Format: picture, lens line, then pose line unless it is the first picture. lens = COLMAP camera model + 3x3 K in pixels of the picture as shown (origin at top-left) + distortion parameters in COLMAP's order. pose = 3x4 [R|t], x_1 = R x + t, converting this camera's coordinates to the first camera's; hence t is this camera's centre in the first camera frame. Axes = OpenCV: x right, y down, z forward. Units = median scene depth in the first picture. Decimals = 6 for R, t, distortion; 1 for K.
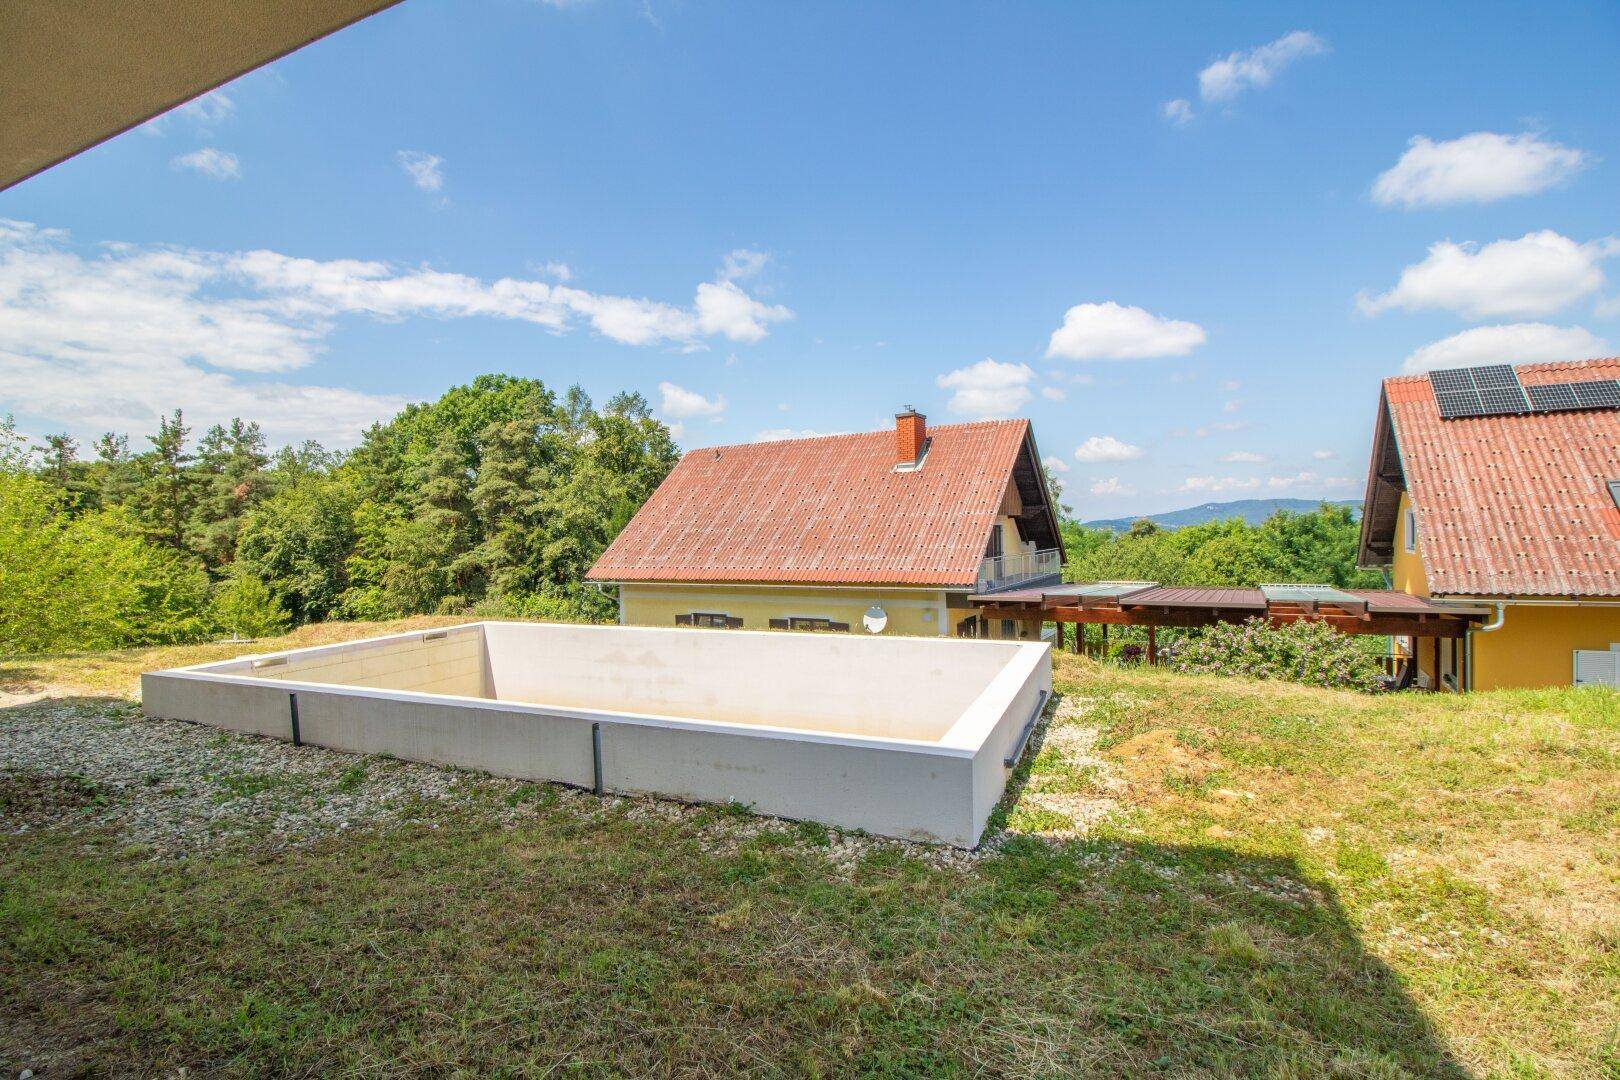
lens RADIAL K [[747.4, 0, 804.7], [0, 747.4, 535.8], [0, 0, 1]] dist [0.002571, -0.015473]
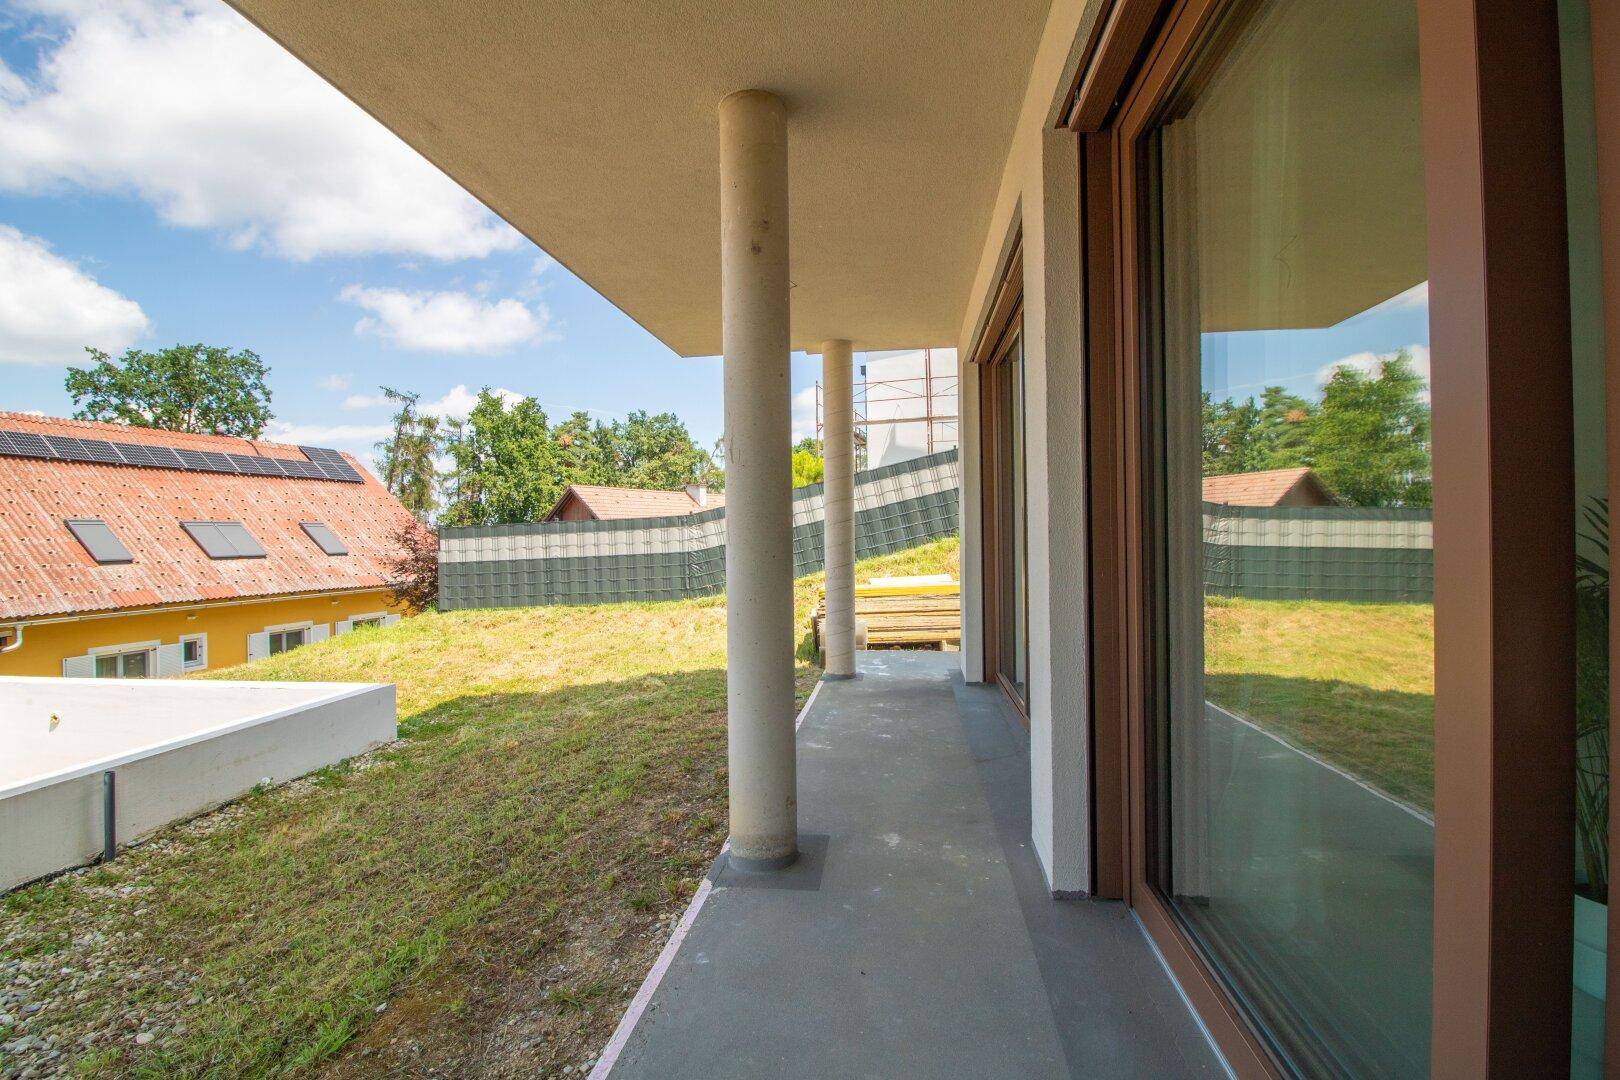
lens RADIAL K [[747.4, 0, 804.7], [0, 747.4, 535.8], [0, 0, 1]] dist [0.002571, -0.015473]
pose [[-0.282139, 0.025161, 0.959043, -0.802269], [0.027987, 0.999446, -0.017988, 0.016930], [-0.958965, 0.021765, -0.282687, 0.303673]]
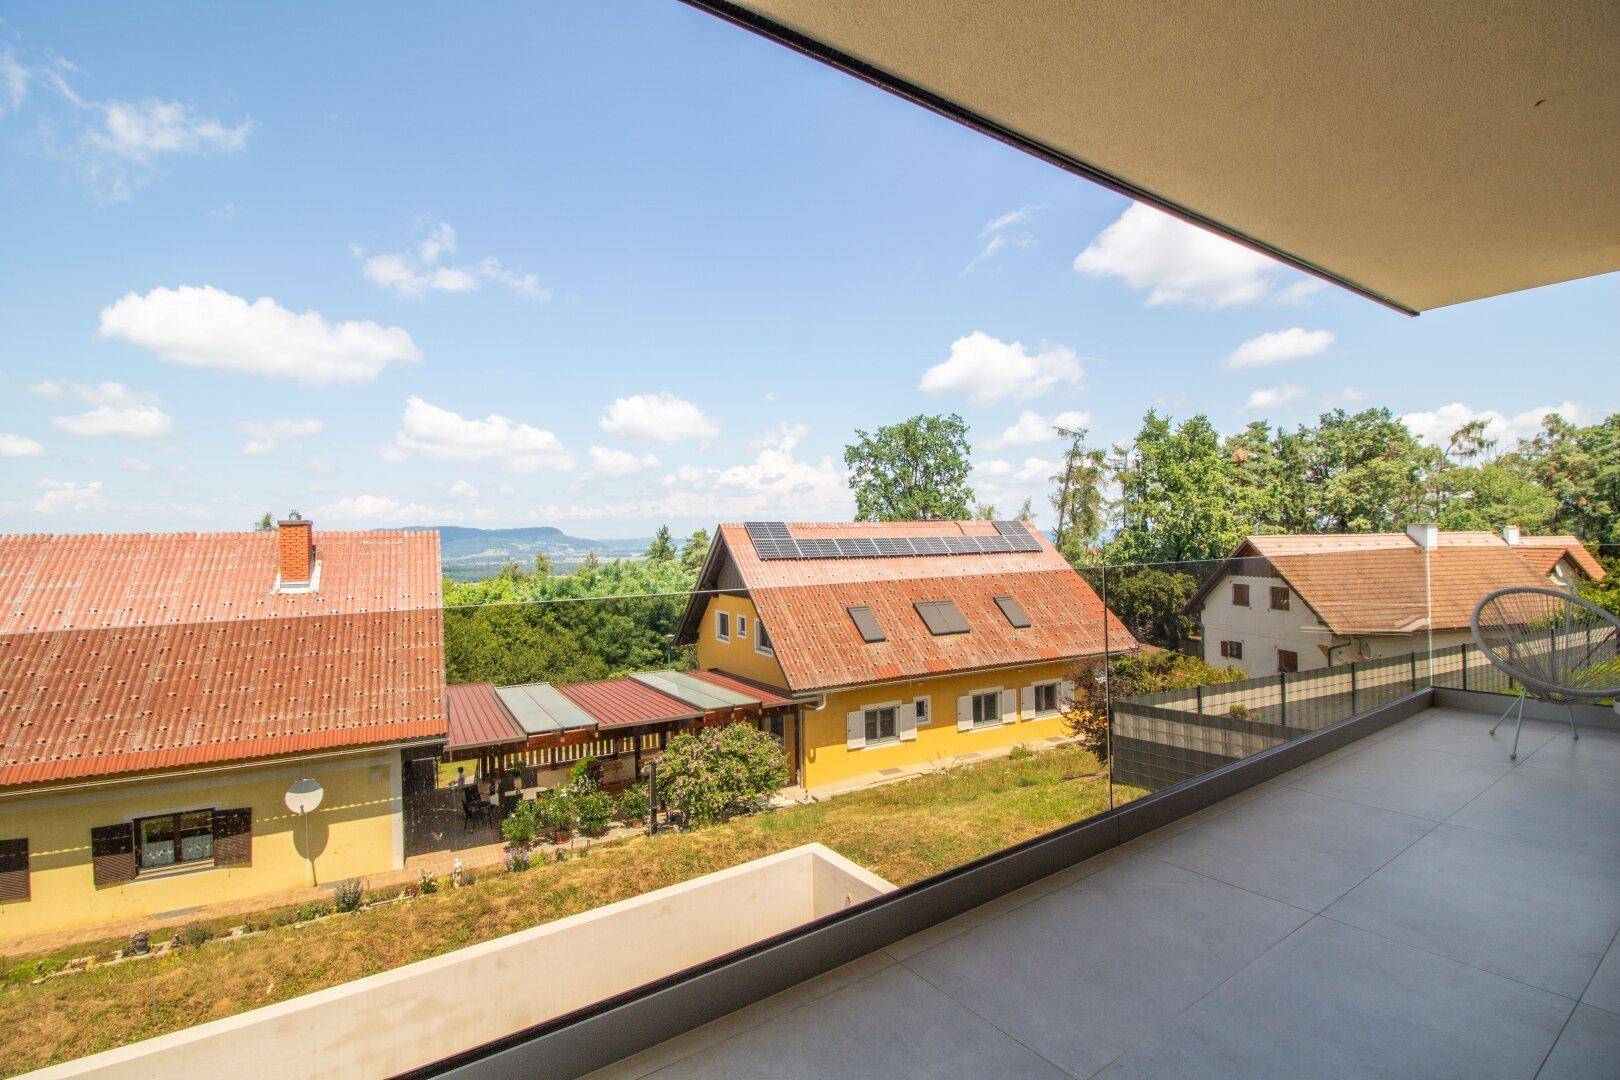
lens RADIAL K [[742.5, 0, 810.4], [0, 742.5, 544.4], [0, 0, 1]] dist [0.000357, -0.013097]
pose [[0.519128, 0.004418, 0.854685, -0.795997], [0.014701, 0.999793, -0.014097, -0.364864], [-0.854570, 0.019883, 0.518955, 0.317322]]
